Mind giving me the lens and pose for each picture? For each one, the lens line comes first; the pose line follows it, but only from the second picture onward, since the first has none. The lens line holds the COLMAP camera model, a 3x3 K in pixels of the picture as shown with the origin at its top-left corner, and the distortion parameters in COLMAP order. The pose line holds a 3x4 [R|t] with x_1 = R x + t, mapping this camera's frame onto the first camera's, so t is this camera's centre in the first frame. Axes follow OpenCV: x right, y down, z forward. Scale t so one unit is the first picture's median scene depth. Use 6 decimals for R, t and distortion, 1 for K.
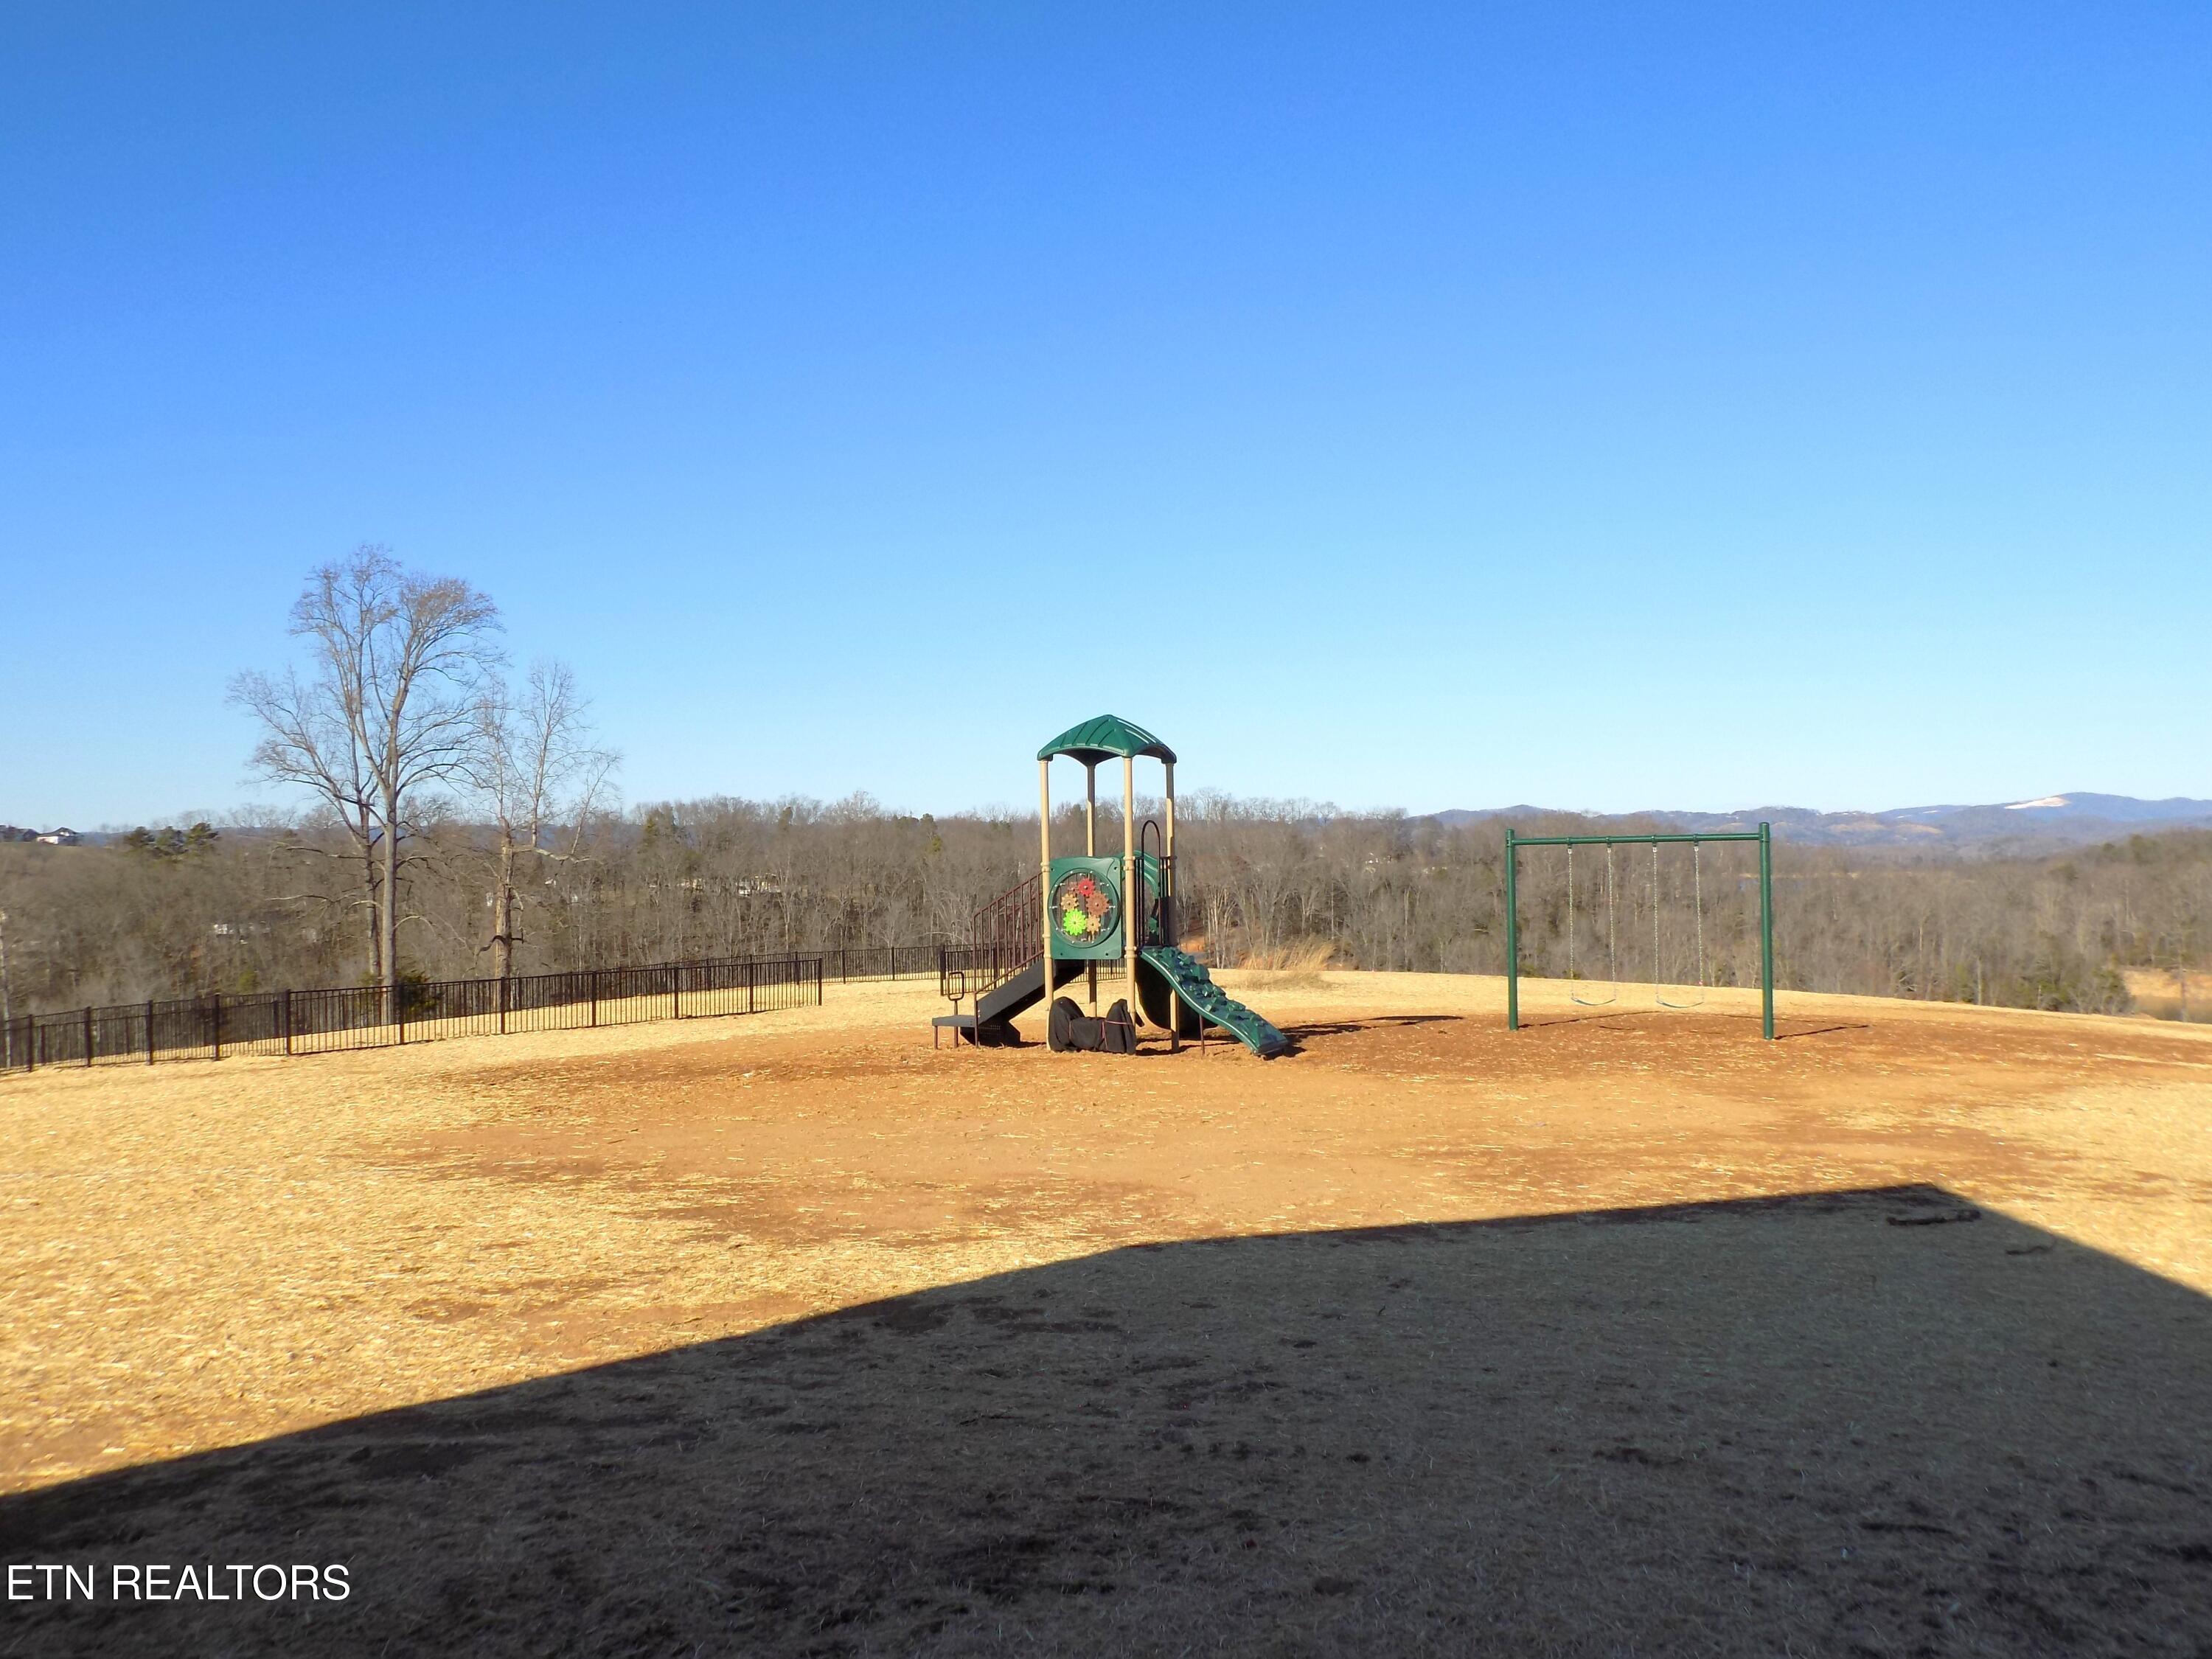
lens RADIAL K [[1744.7, 0, 1107.2], [0, 1744.7, 817.2], [0, 0, 1]] dist [-0.031885, 0.063974]
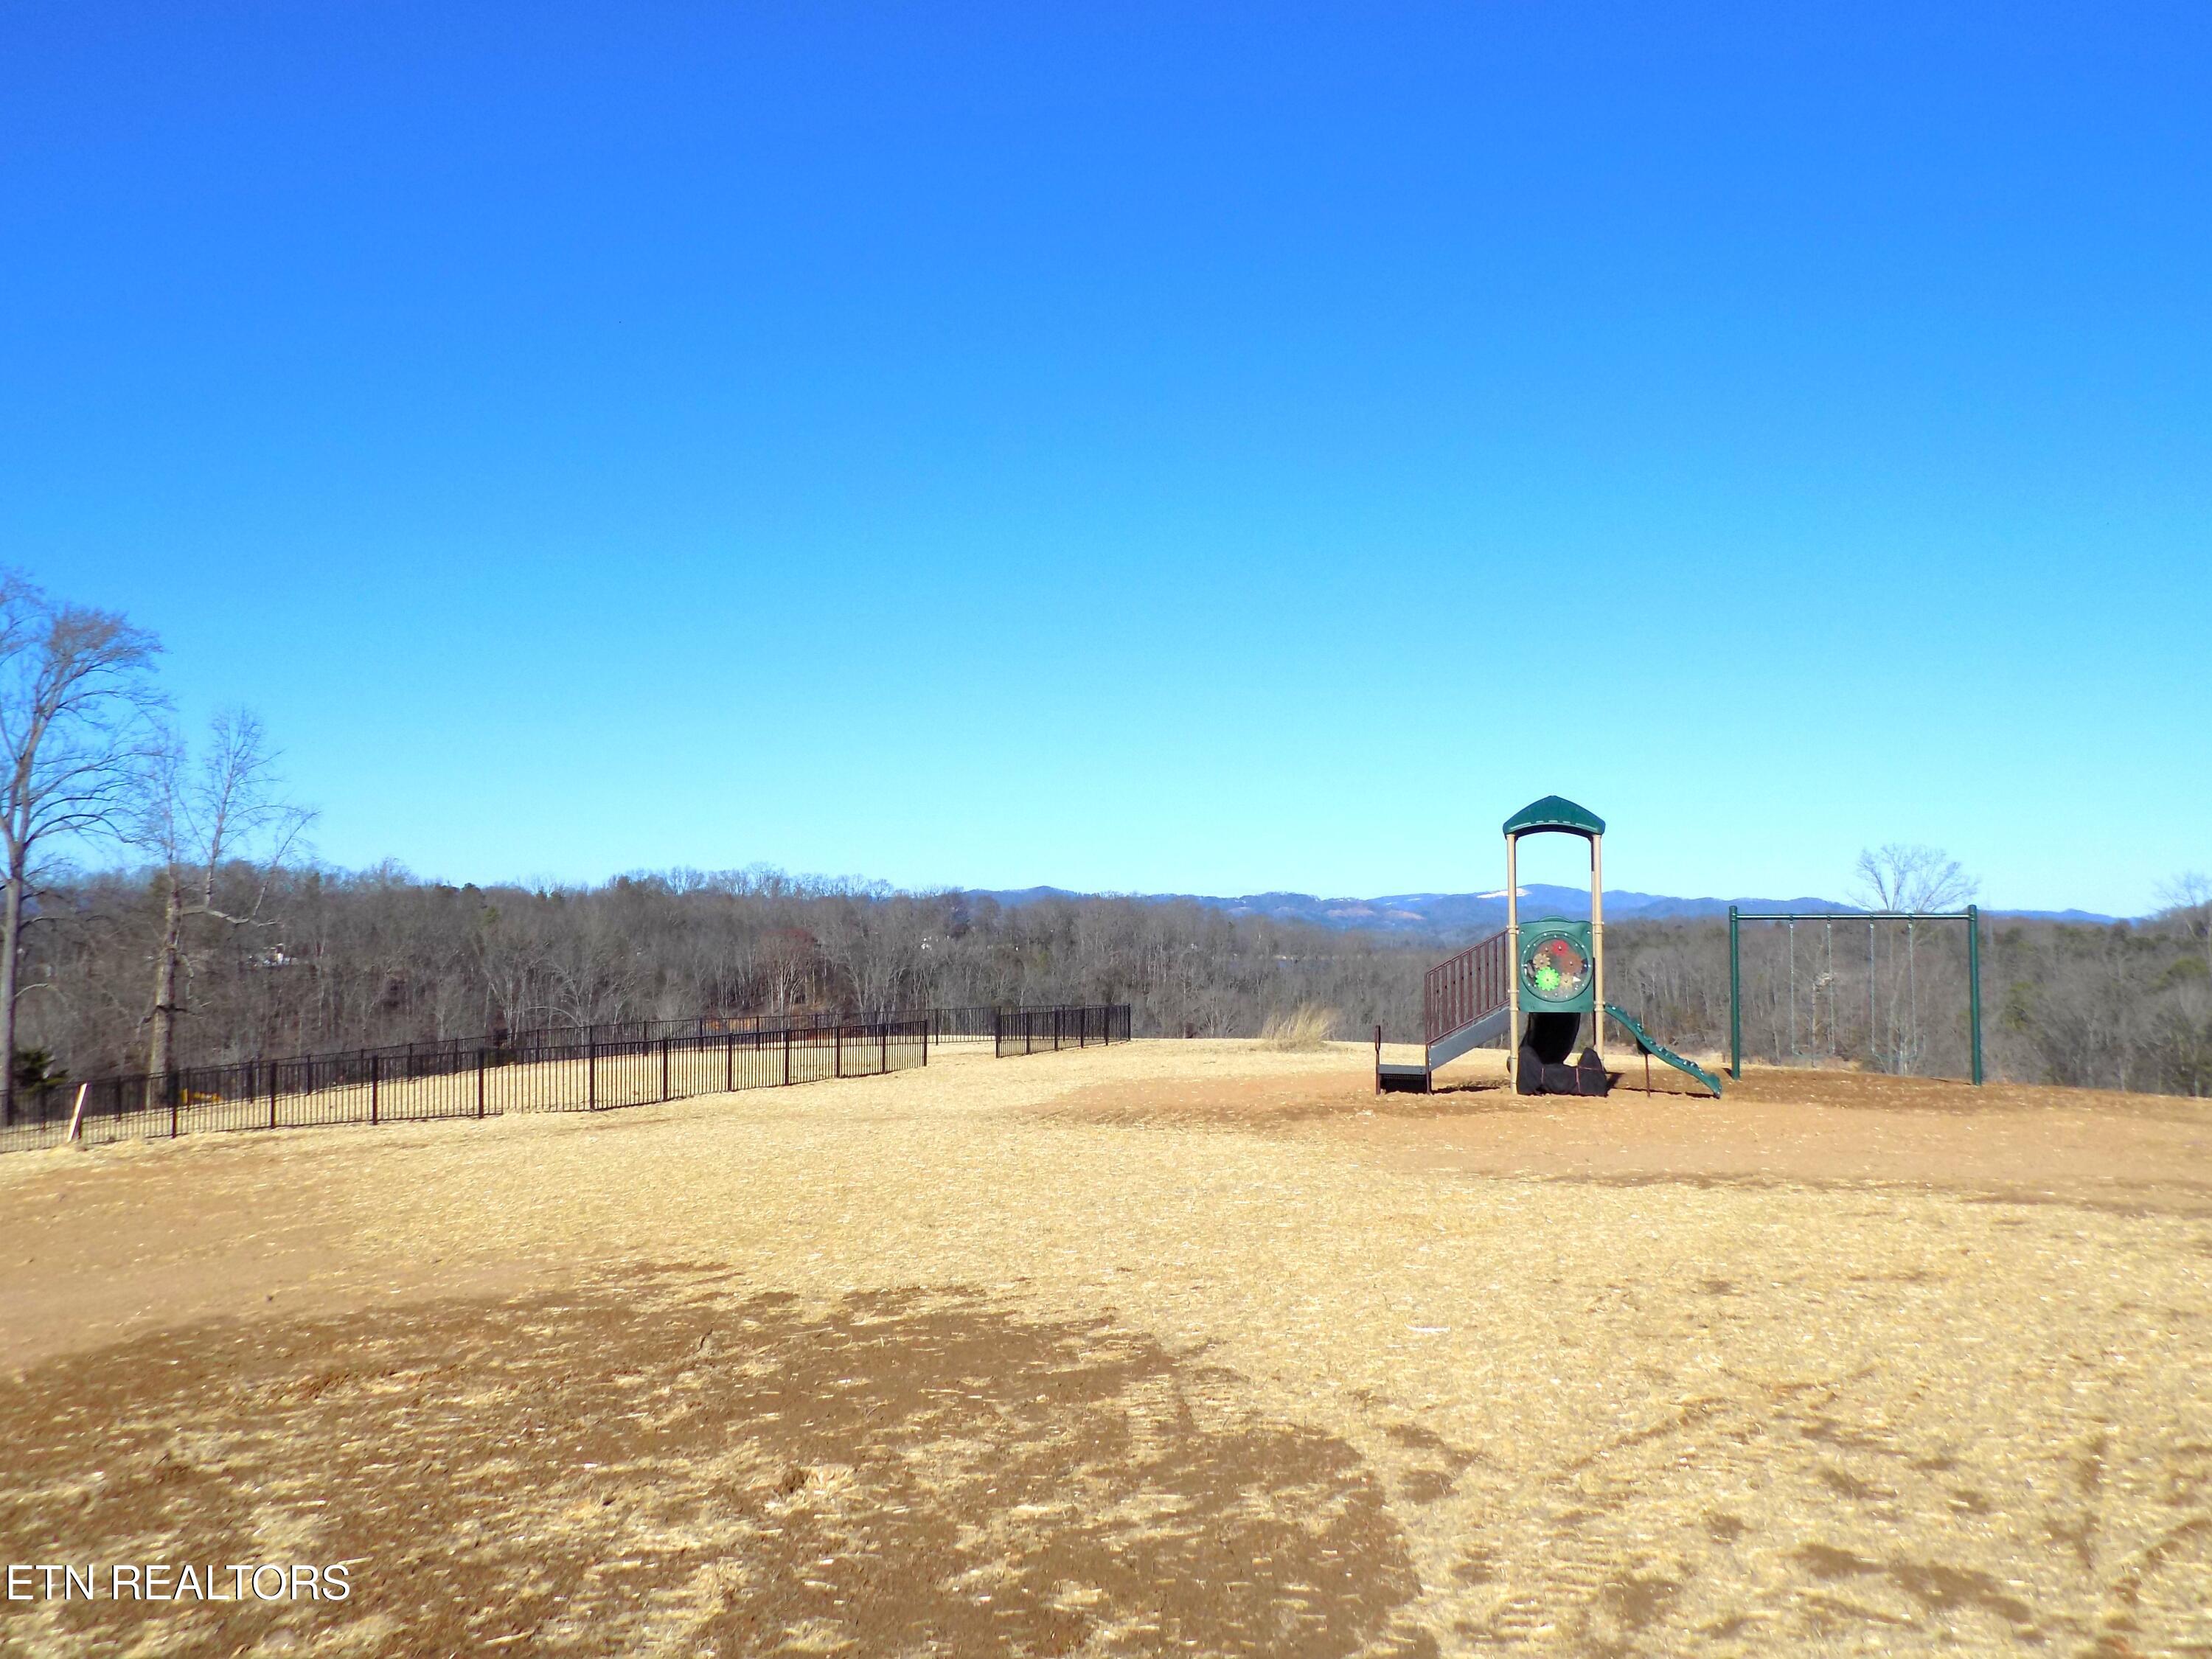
lens RADIAL K [[1744.7, 0, 1107.2], [0, 1744.7, 817.2], [0, 0, 1]] dist [-0.031885, 0.063974]
pose [[0.966805, 0.030623, 0.253674, -1.053542], [-0.019300, 0.998708, -0.047006, 0.026791], [-0.254785, 0.040550, 0.966147, -0.021650]]
